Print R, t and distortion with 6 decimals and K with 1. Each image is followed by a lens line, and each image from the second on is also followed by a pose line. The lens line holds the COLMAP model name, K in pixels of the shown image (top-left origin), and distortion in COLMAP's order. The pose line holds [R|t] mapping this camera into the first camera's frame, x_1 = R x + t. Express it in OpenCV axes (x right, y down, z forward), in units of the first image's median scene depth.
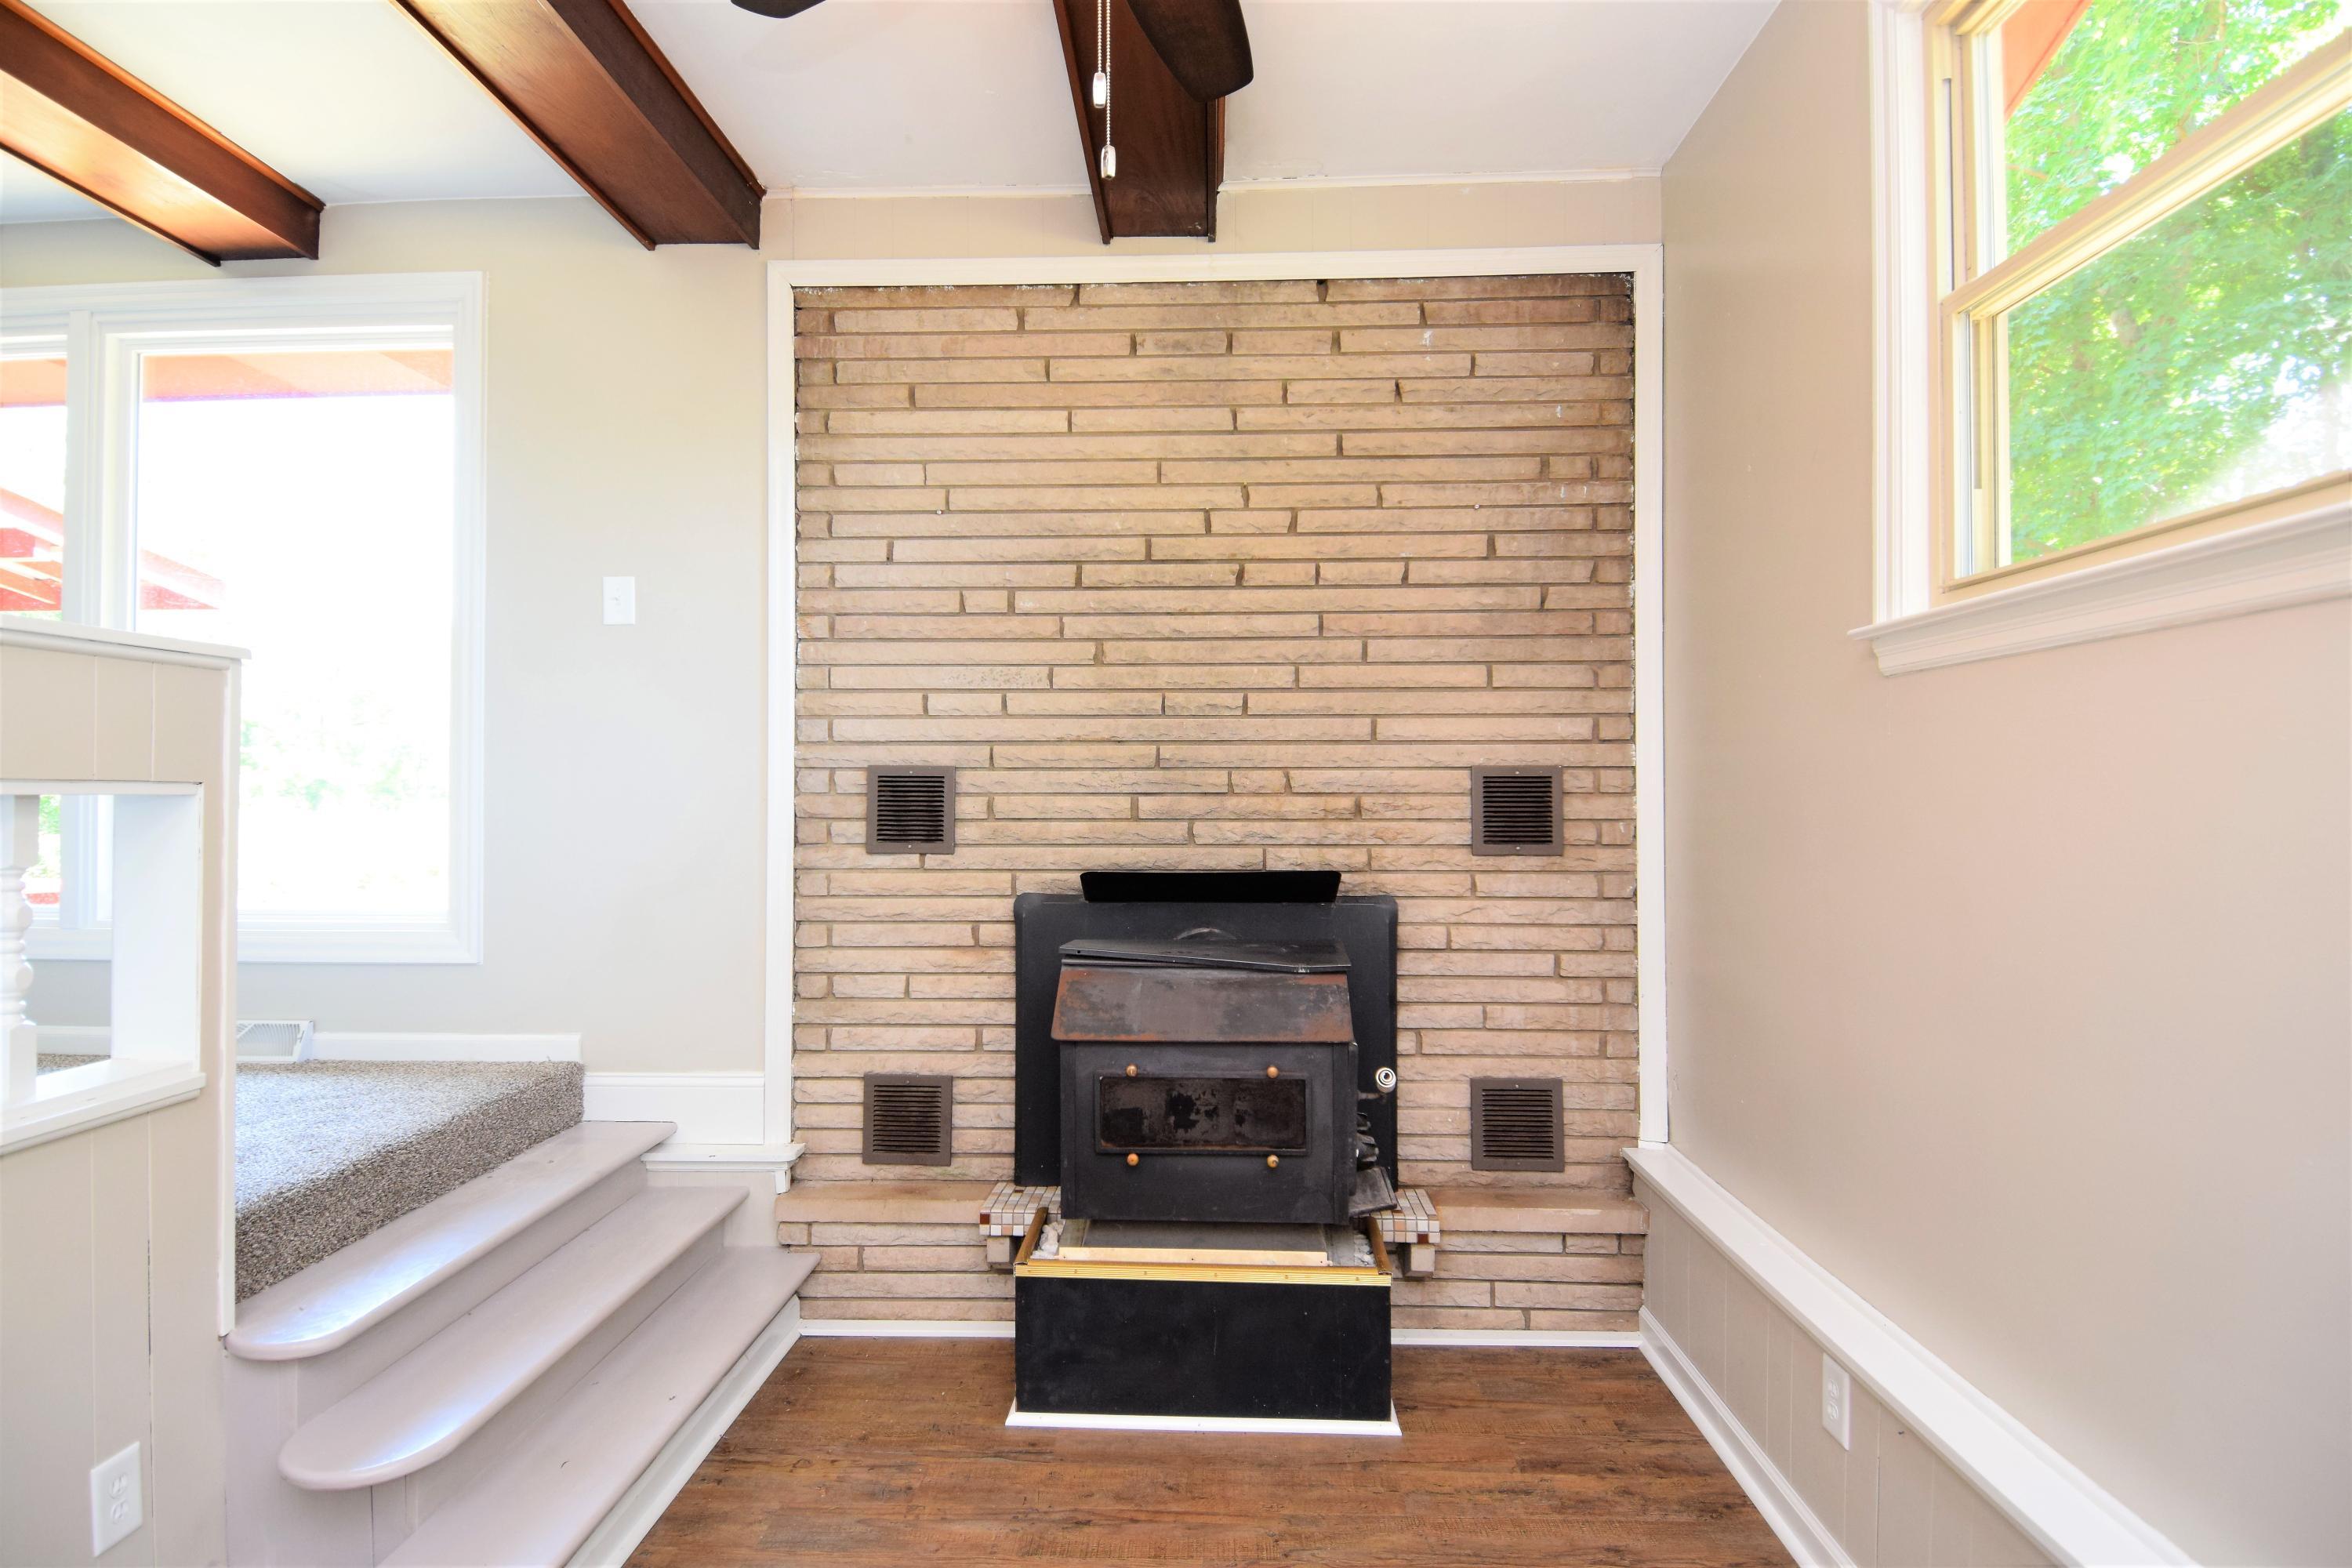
lens RADIAL K [[1213.3, 0, 1173.9], [0, 1213.3, 779.2], [0, 0, 1]] dist [0.054318, -0.064891]
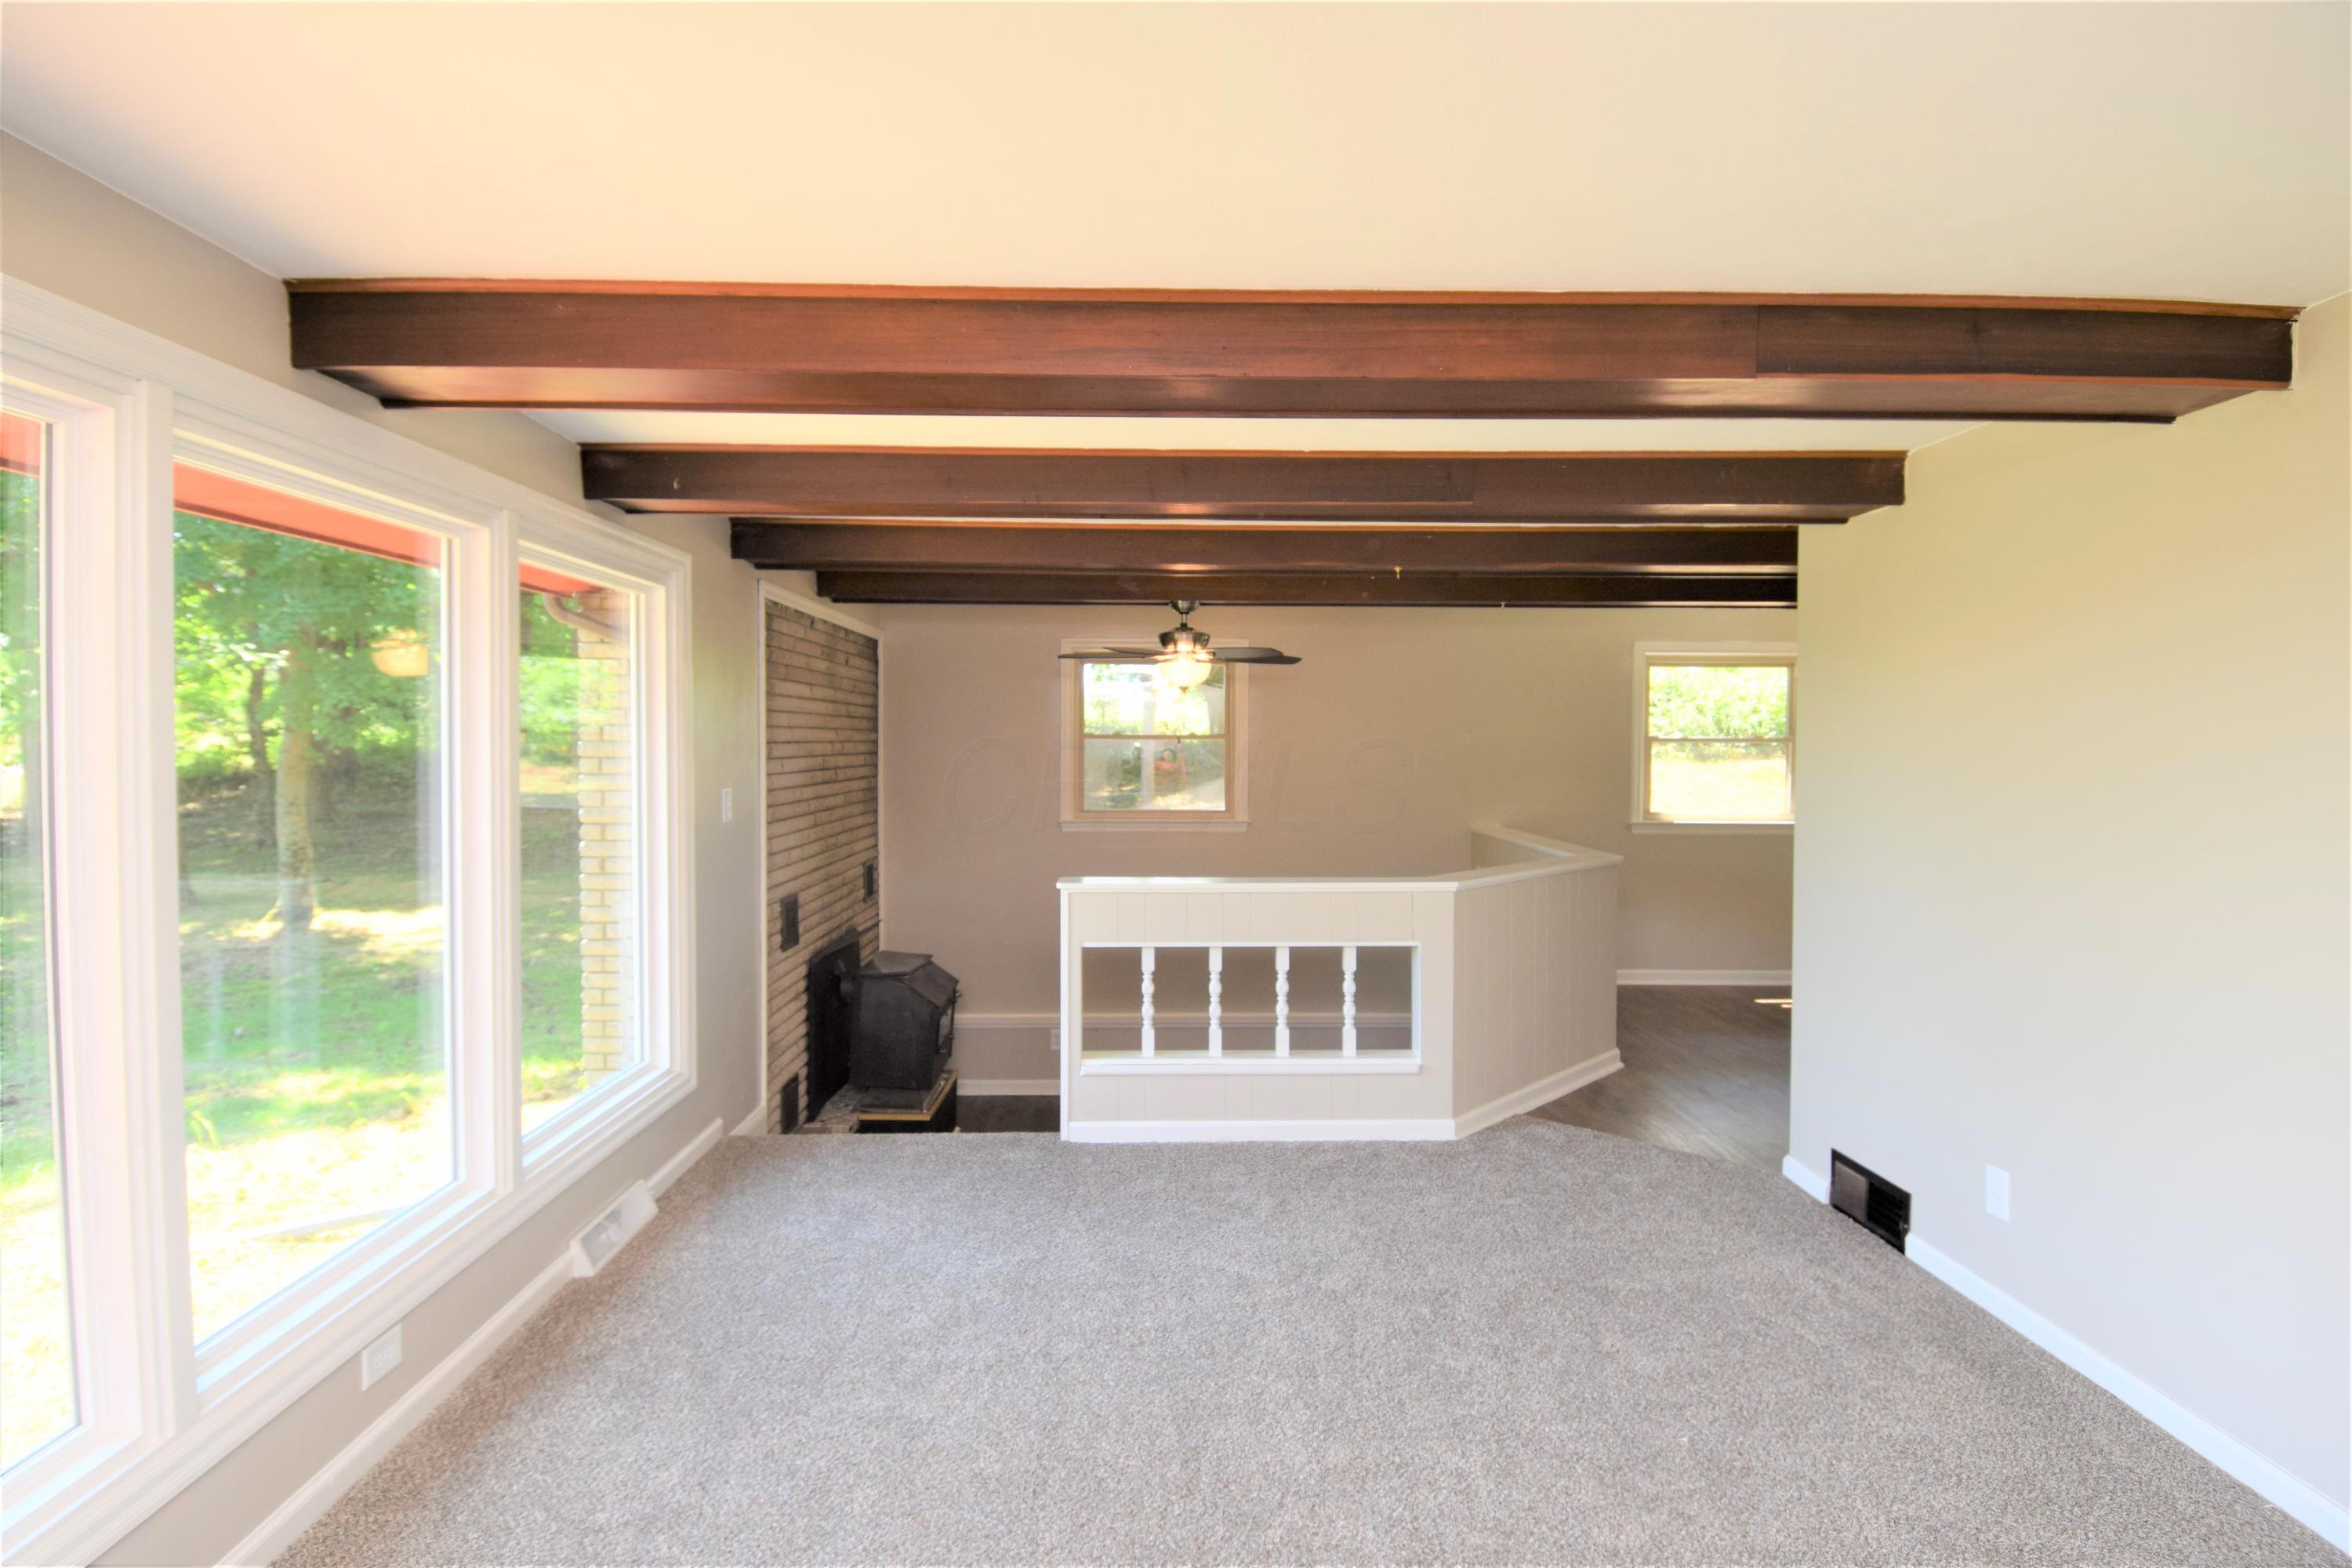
lens RADIAL K [[1213.3, 0, 1173.9], [0, 1213.3, 779.2], [0, 0, 1]] dist [0.054318, -0.064891]
pose [[-0.062059, -0.030989, 0.997591, -1.913810], [-0.011603, 0.999473, 0.030326, -0.227045], [-0.998005, -0.009693, -0.062386, 0.582351]]
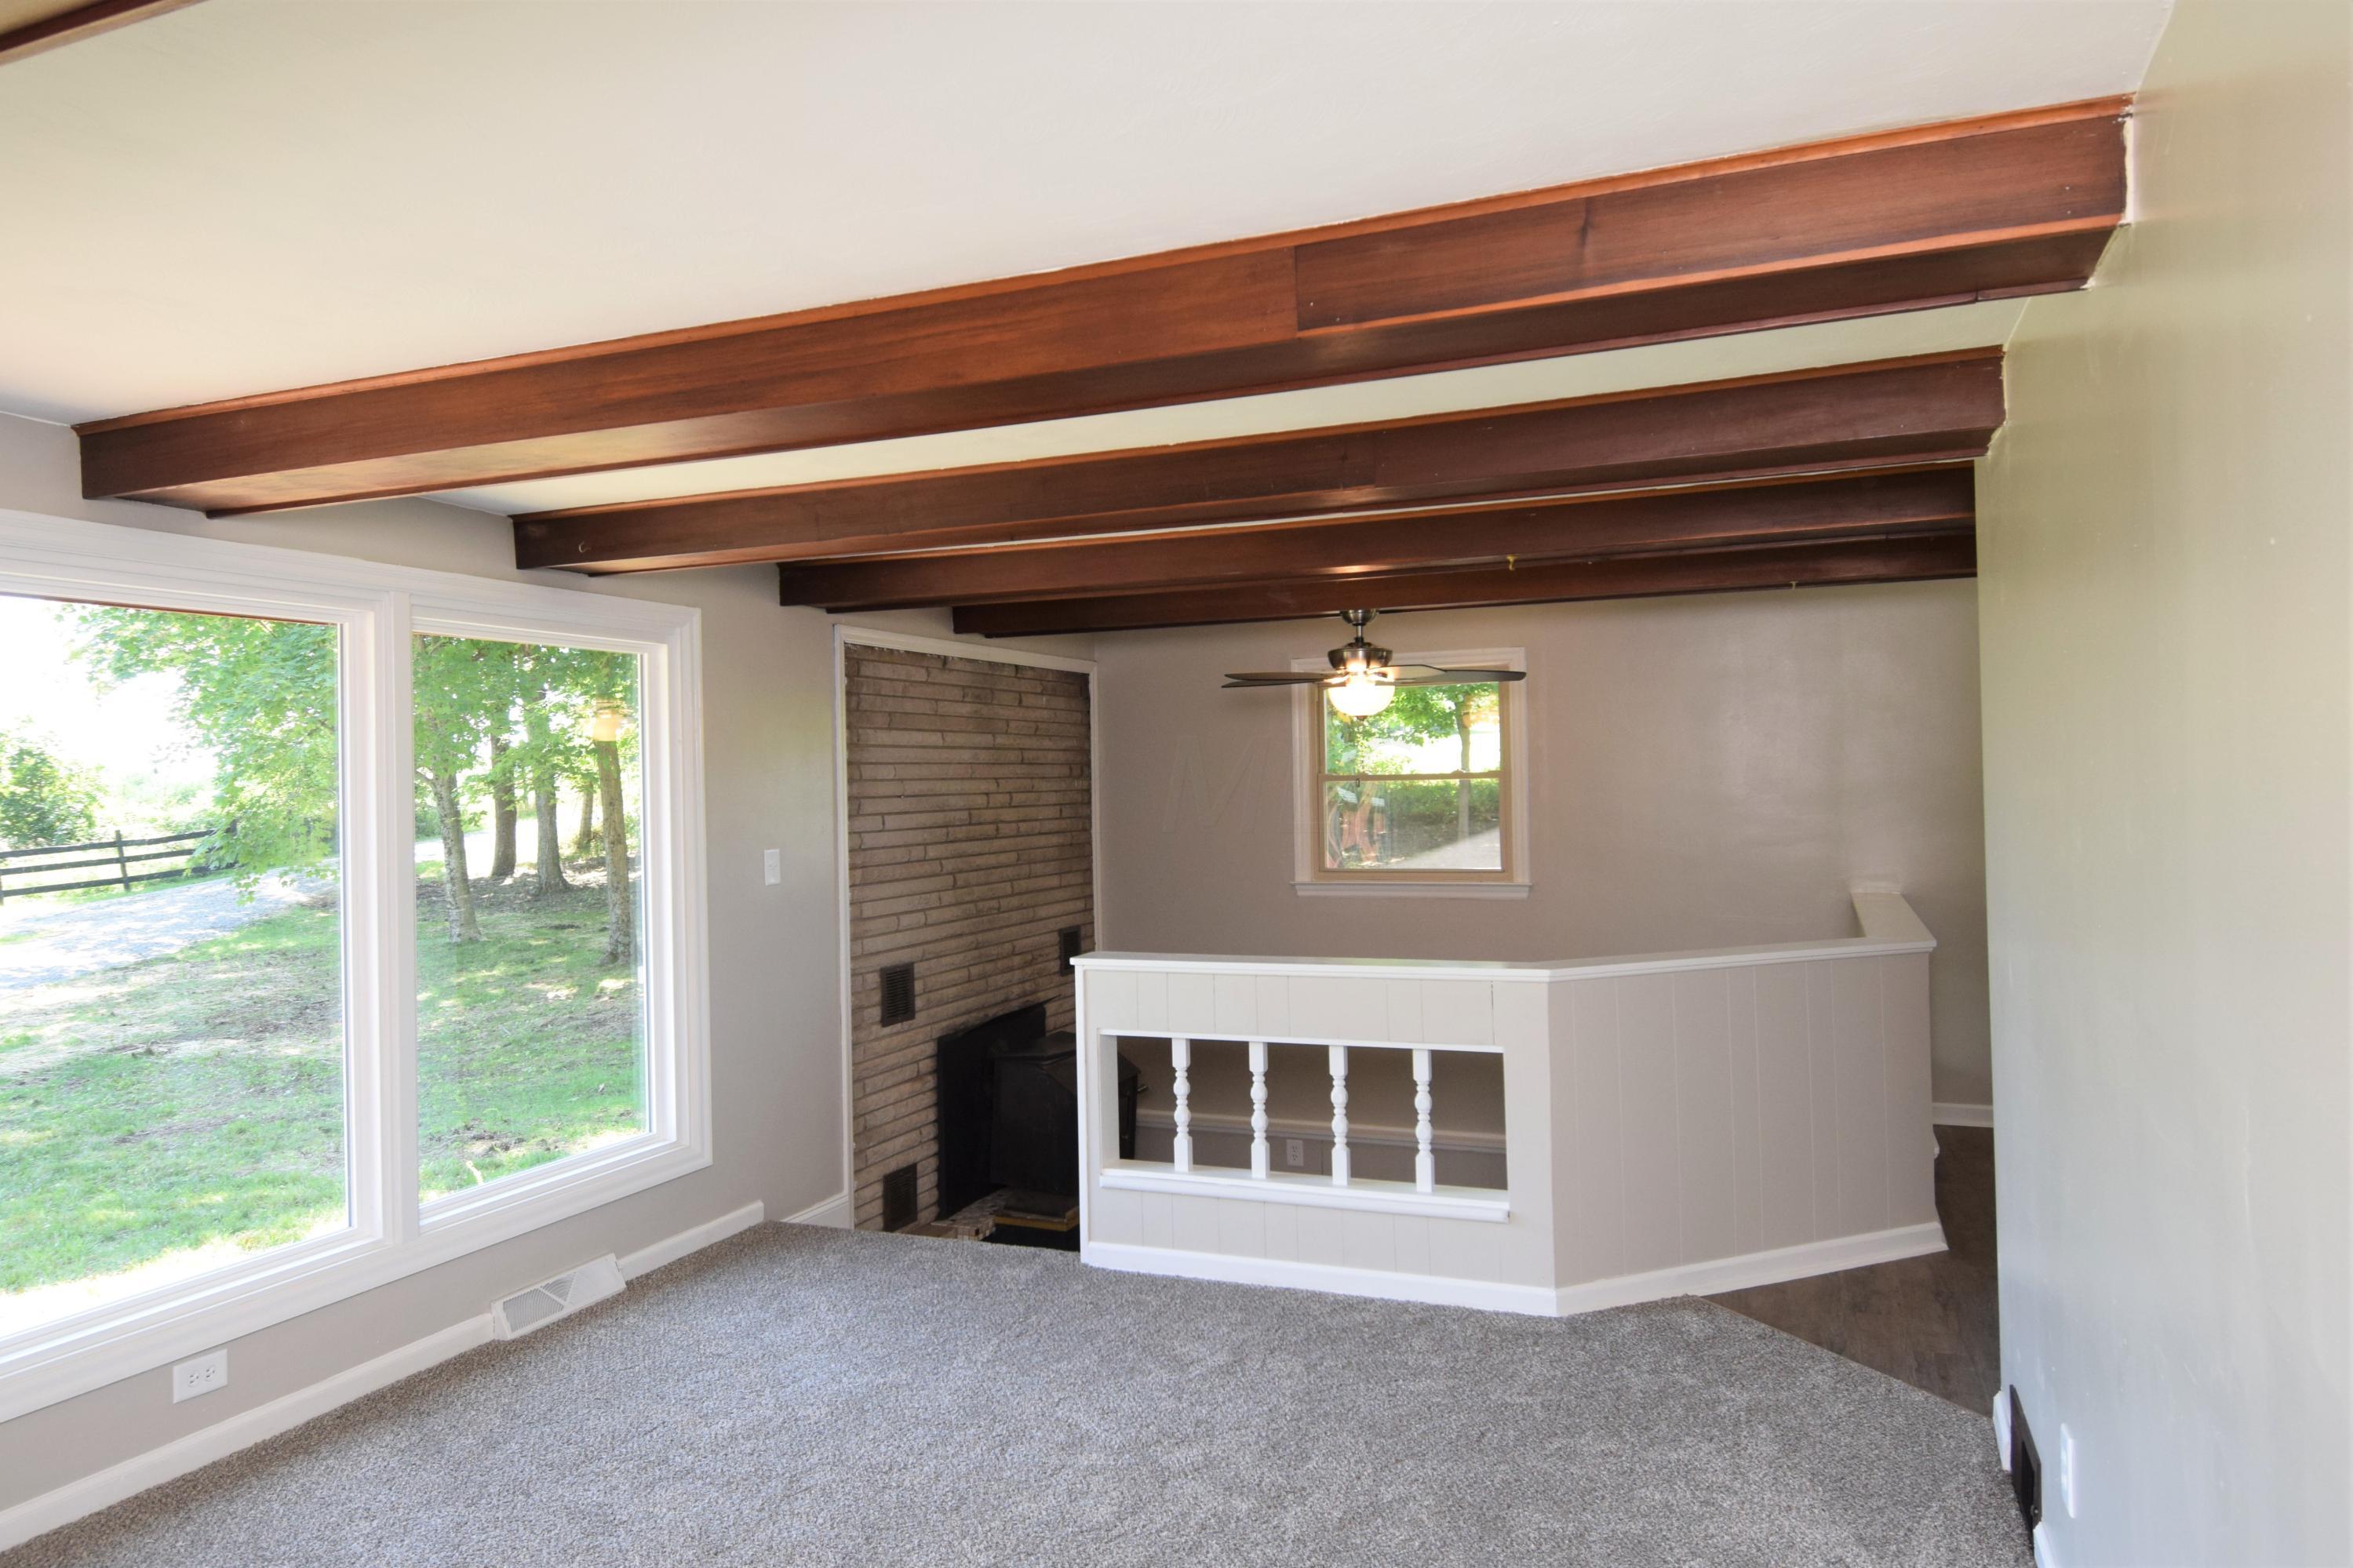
lens RADIAL K [[1537.8, 0, 1176.5], [0, 1537.8, 784.0], [0, 0, 1]] dist [0.080802, -0.107226]
pose [[0.342117, -0.008581, 0.939618, -1.906498], [0.012696, 0.999909, 0.004509, -0.240974], [-0.939572, 0.010387, 0.342195, 0.012986]]
